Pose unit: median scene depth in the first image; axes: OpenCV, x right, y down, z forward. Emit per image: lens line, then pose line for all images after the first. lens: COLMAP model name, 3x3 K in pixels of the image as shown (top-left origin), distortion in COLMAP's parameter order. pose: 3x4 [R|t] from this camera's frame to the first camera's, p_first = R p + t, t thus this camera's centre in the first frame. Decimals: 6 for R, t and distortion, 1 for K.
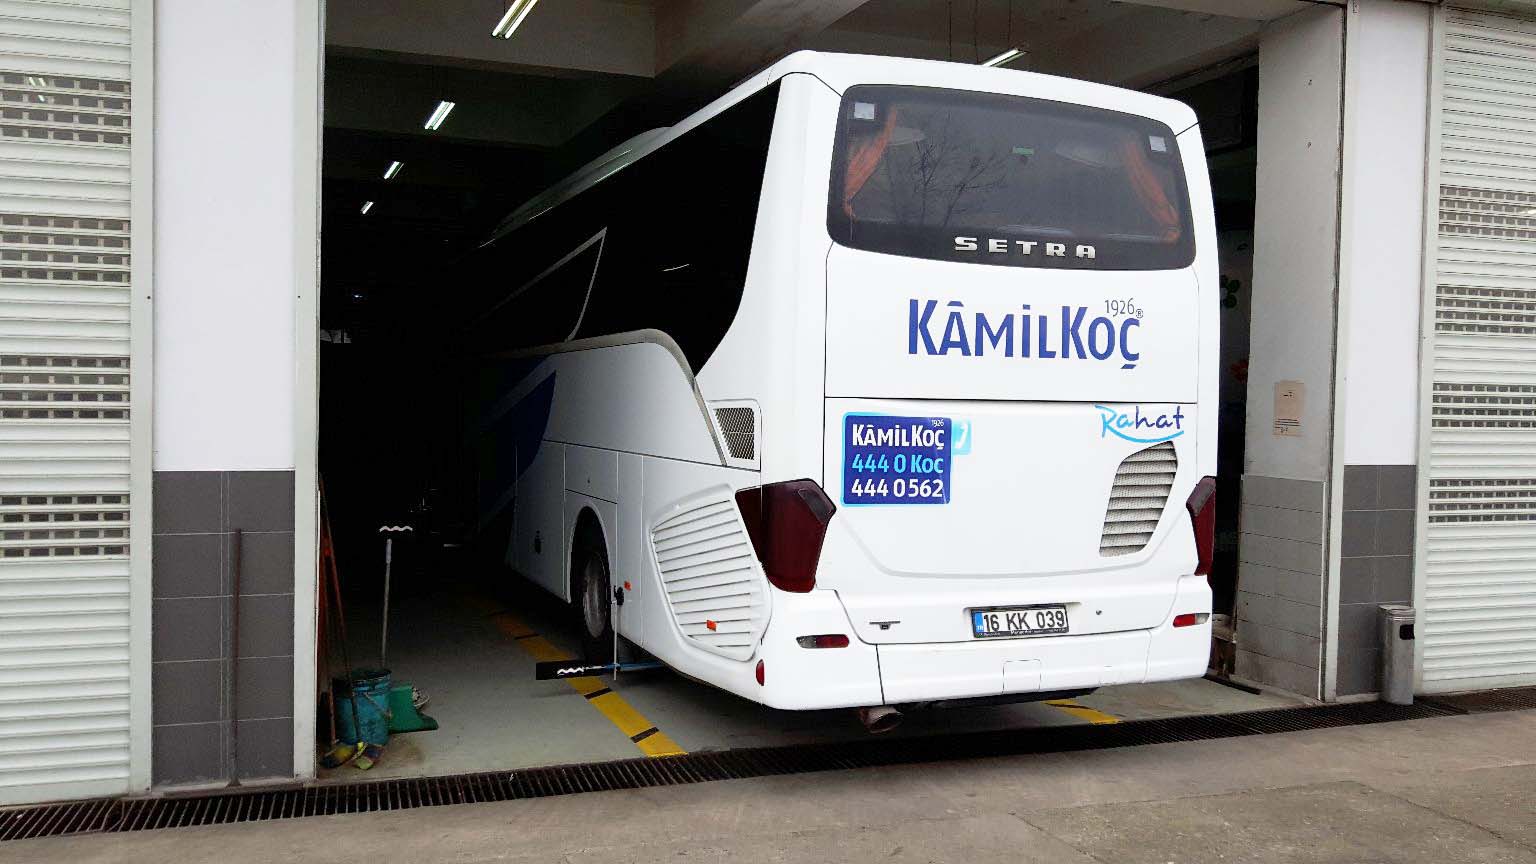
lens RADIAL K [[1226.7, 0, 763.1], [0, 1226.7, 425.4], [0, 0, 1]] dist [0.128058, -0.008029]
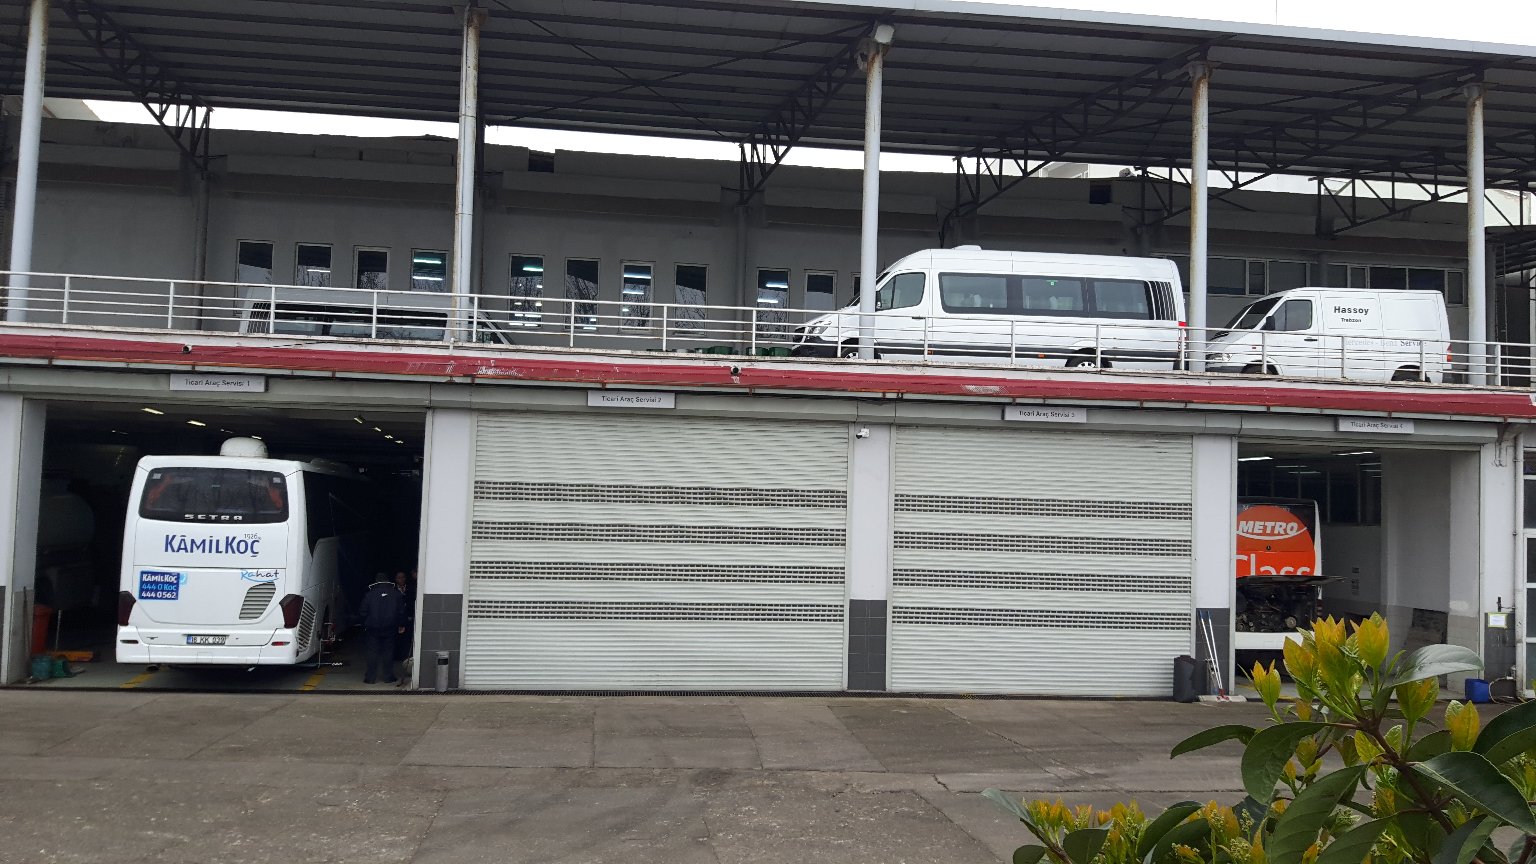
lens RADIAL K [[1242.2, 0, 733.3], [0, 1242.2, 433.1], [0, 0, 1]] dist [0.047213, -0.097194]
pose [[0.982526, -0.001480, -0.186120, 2.083245], [-0.018224, 0.994399, -0.104113, -0.052358], [0.185231, 0.105685, 0.976995, -1.838974]]
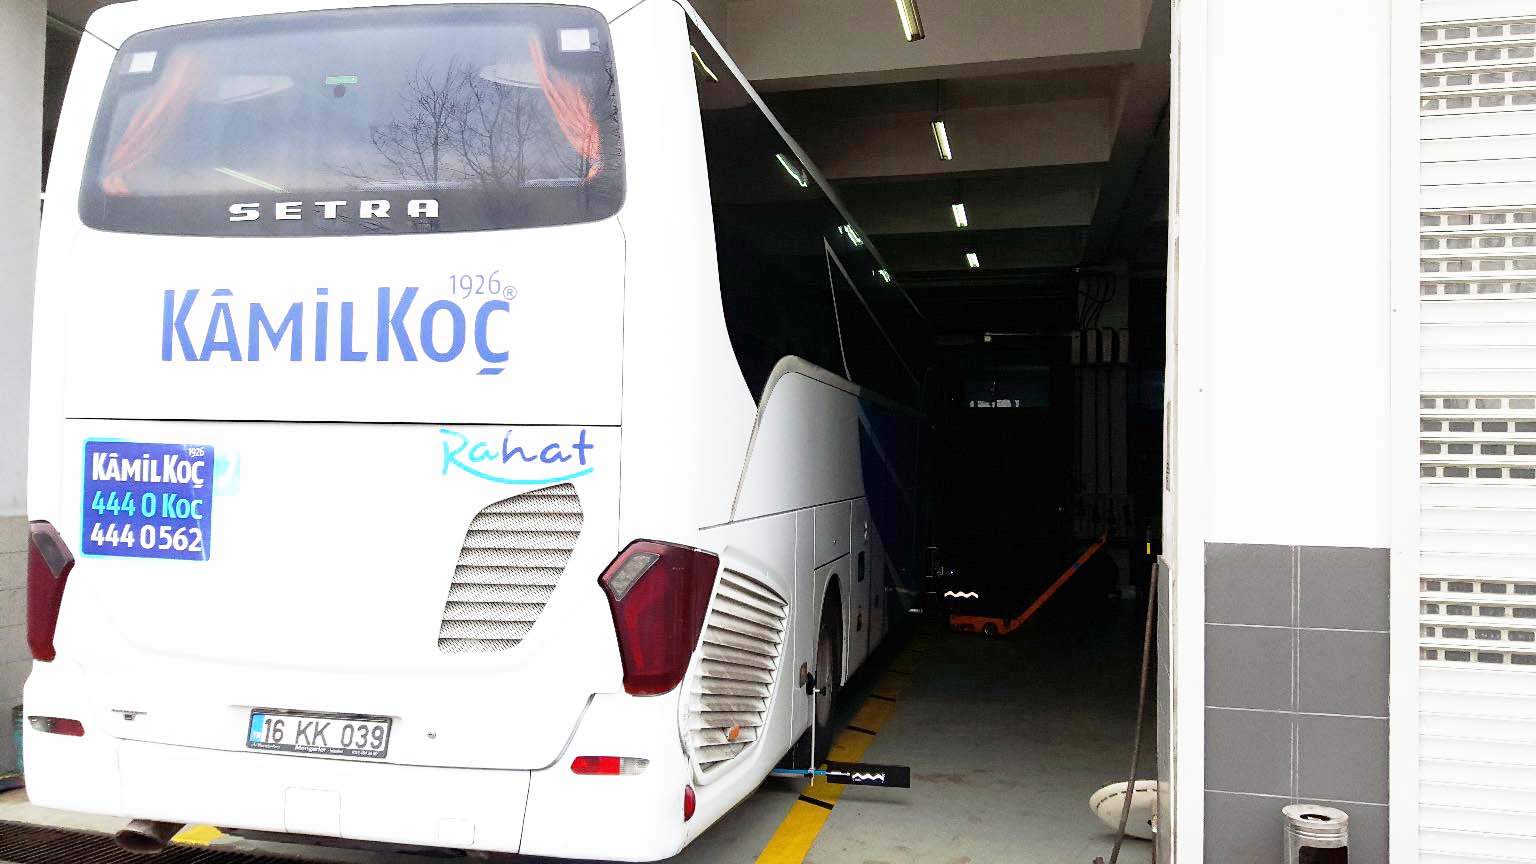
lens RADIAL K [[1302.7, 0, 727.5], [0, 1302.7, 431.5], [0, 0, 1]] dist [0.147178, -0.361706]
pose [[0.814581, -0.014759, -0.579863, 0.851567], [-0.018581, 0.998499, -0.051517, 0.020603], [0.579753, 0.052739, 0.813084, 0.520681]]
